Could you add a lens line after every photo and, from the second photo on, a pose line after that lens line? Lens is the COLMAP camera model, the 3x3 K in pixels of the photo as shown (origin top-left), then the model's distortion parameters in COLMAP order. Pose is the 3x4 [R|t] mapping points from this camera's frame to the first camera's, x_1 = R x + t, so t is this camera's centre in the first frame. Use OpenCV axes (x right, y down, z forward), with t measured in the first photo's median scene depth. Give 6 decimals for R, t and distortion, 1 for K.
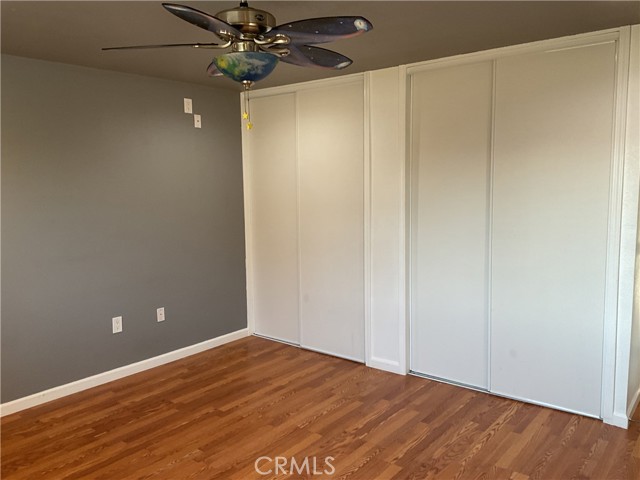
lens RADIAL K [[537.3, 0, 320.1], [0, 537.3, 239.2], [0, 0, 1]] dist [0.058644, 0.000247]
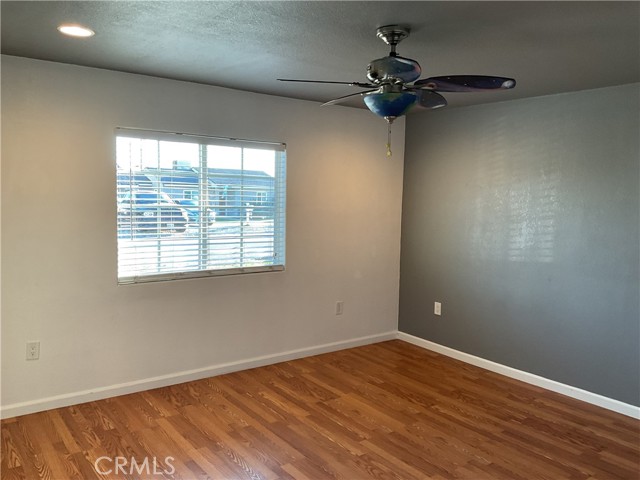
lens RADIAL K [[537.3, 0, 320.0], [0, 537.3, 240.8], [0, 0, 1]] dist [0.058644, 0.000247]
pose [[-0.259661, 0.089840, -0.961512, 0.742350], [-0.112672, 0.986045, 0.122560, -0.103633], [0.959104, 0.140159, -0.245915, 0.817145]]
